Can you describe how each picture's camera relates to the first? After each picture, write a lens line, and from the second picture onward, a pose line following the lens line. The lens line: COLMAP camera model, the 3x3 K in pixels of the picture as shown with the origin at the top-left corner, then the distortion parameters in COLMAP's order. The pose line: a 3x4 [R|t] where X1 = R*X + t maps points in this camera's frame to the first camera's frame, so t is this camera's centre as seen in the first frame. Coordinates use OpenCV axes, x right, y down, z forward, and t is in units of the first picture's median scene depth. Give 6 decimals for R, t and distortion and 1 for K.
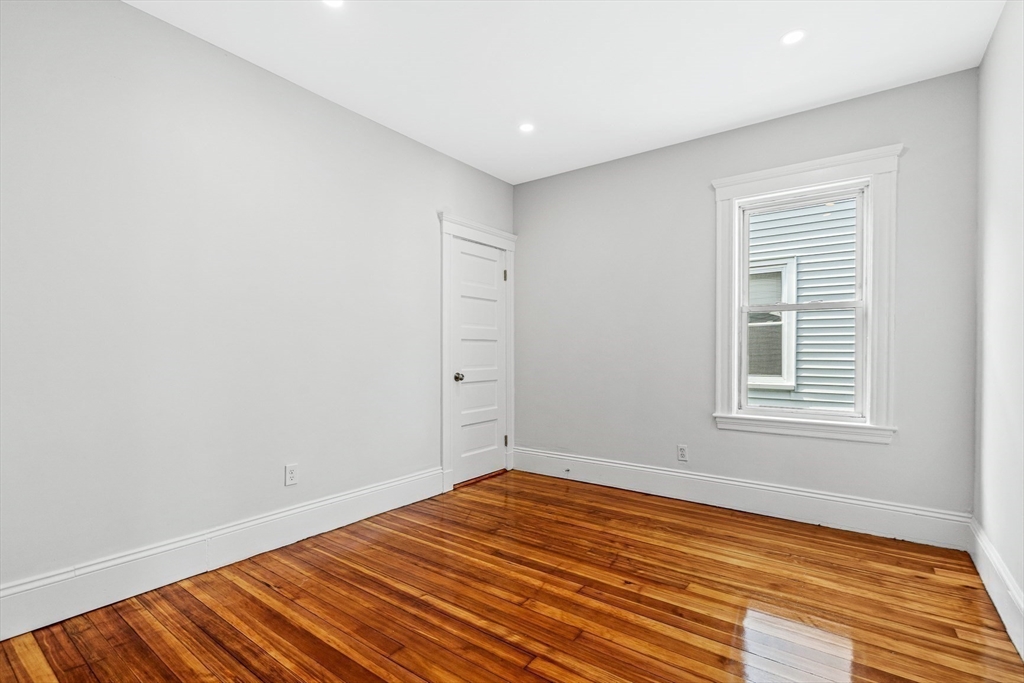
lens RADIAL K [[475.3, 0, 514.0], [0, 475.3, 343.2], [0, 0, 1]] dist [0.001058, 0.000451]
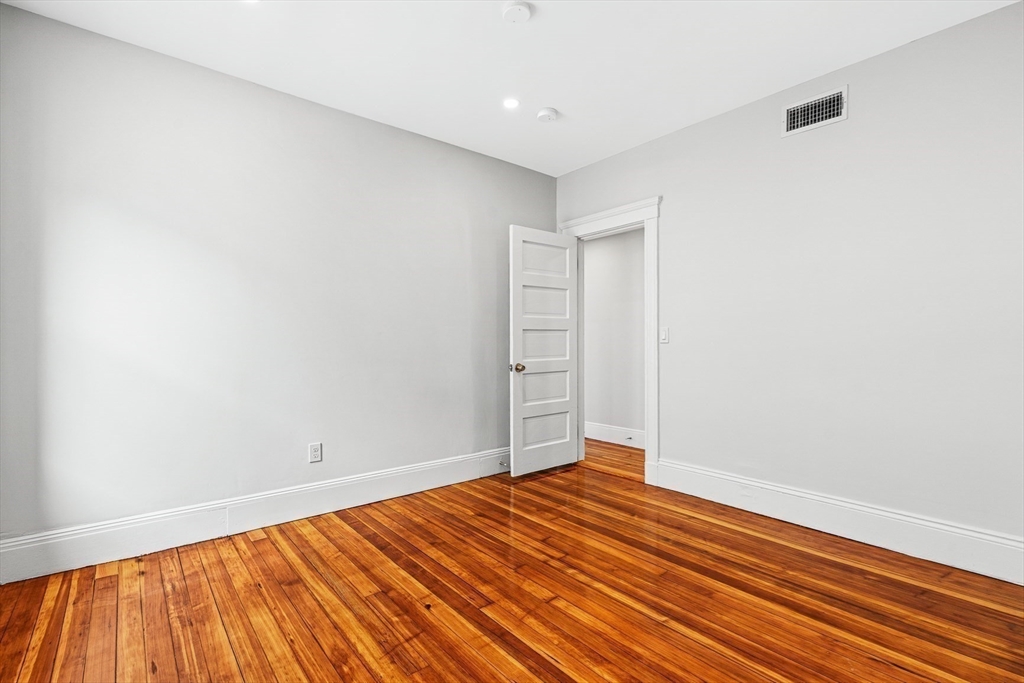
lens RADIAL K [[475.3, 0, 514.0], [0, 475.3, 343.2], [0, 0, 1]] dist [0.001058, 0.000451]
pose [[-0.971611, -0.000565, 0.236584, -0.127010], [-0.004575, 0.999855, -0.016400, 0.036462], [-0.236541, -0.017017, -0.971473, 1.932468]]
